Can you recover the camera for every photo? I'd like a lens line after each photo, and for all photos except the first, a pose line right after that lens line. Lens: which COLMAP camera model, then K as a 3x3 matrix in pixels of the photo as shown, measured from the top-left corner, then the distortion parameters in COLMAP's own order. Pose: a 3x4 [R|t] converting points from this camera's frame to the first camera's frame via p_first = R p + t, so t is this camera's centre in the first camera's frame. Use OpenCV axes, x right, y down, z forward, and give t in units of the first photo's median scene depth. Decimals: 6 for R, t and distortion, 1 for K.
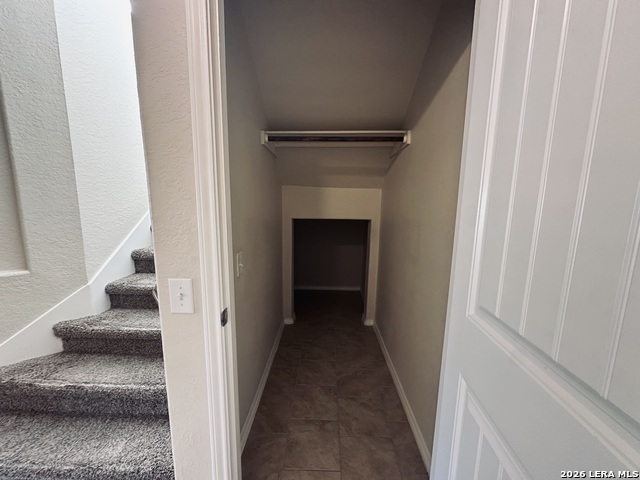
lens RADIAL K [[255.0, 0, 320.5], [0, 255.0, 238.9], [0, 0, 1]] dist [-0.002505, 0.000142]
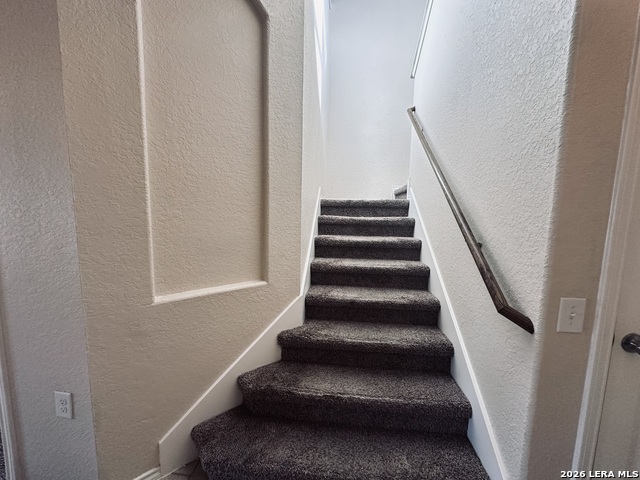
lens RADIAL K [[255.0, 0, 319.8], [0, 255.0, 239.4], [0, 0, 1]] dist [-0.002505, 0.000142]
pose [[0.997286, 0.013447, -0.072393, -0.851139], [-0.016410, 0.999045, -0.040491, -0.011279], [0.071780, 0.041569, 0.996554, -0.052014]]
